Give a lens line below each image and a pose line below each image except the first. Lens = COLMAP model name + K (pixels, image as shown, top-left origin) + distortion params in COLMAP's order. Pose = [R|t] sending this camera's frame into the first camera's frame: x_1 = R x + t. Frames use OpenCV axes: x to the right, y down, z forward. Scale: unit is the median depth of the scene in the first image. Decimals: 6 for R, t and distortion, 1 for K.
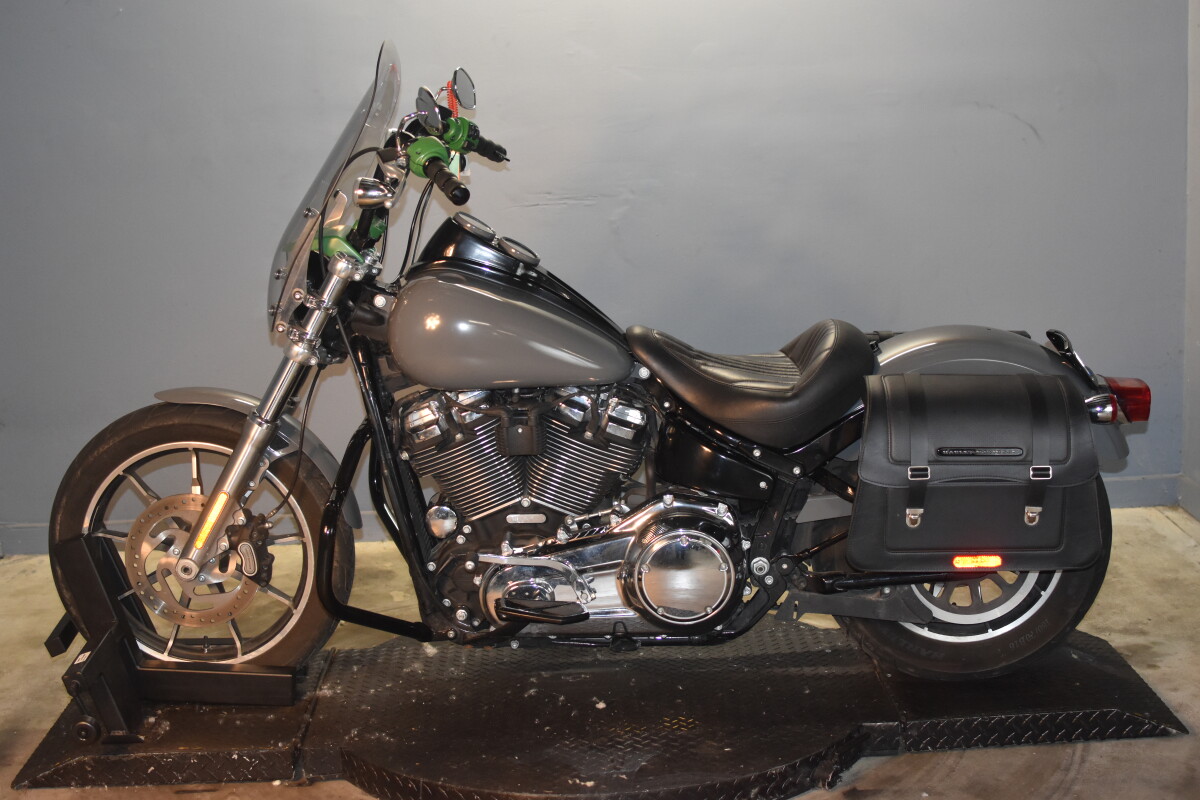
lens RADIAL K [[1829.9, 0, 600.0], [0, 1829.9, 400.0], [0, 0, 1]] dist [-0.191240, 0.188575]
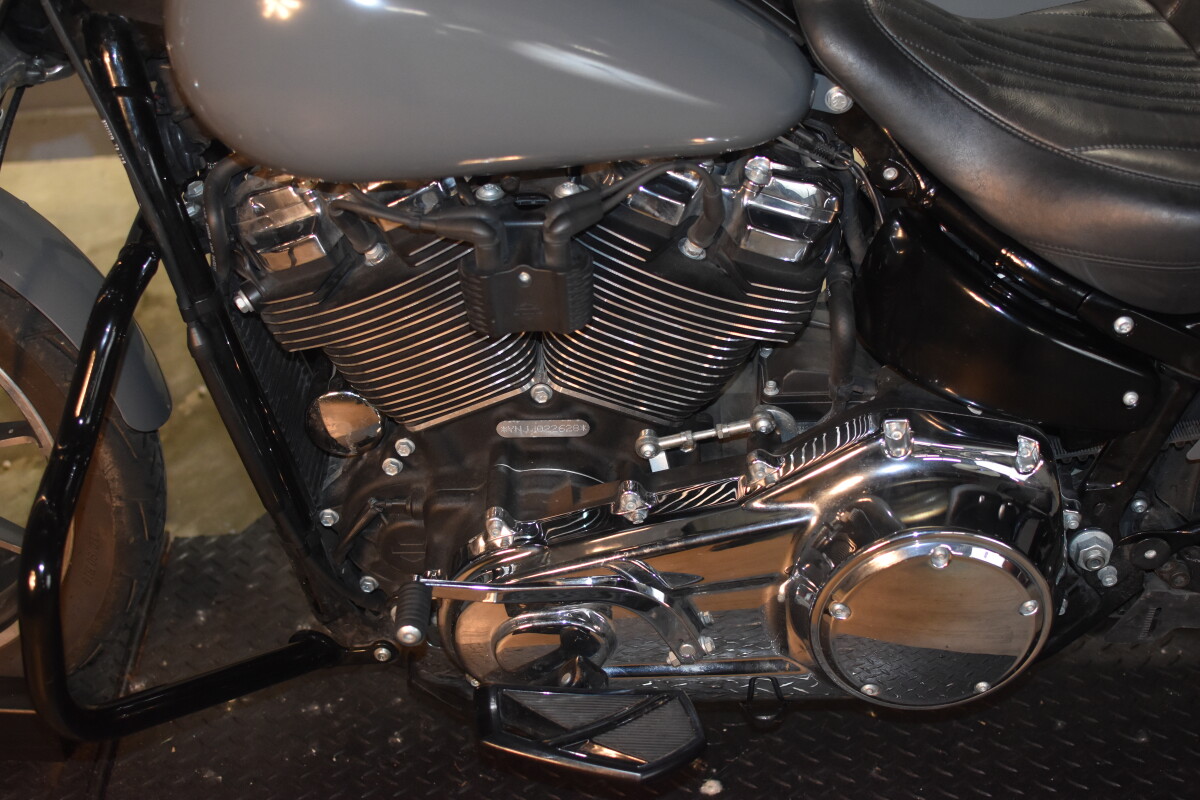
lens RADIAL K [[1829.9, 0, 600.0], [0, 1829.9, 400.0], [0, 0, 1]] dist [-0.191240, 0.188575]
pose [[0.999932, -0.011593, -0.001006, -0.026756], [0.011078, 0.921900, 0.387270, -0.105324], [-0.003562, -0.387255, 0.921966, 0.614619]]
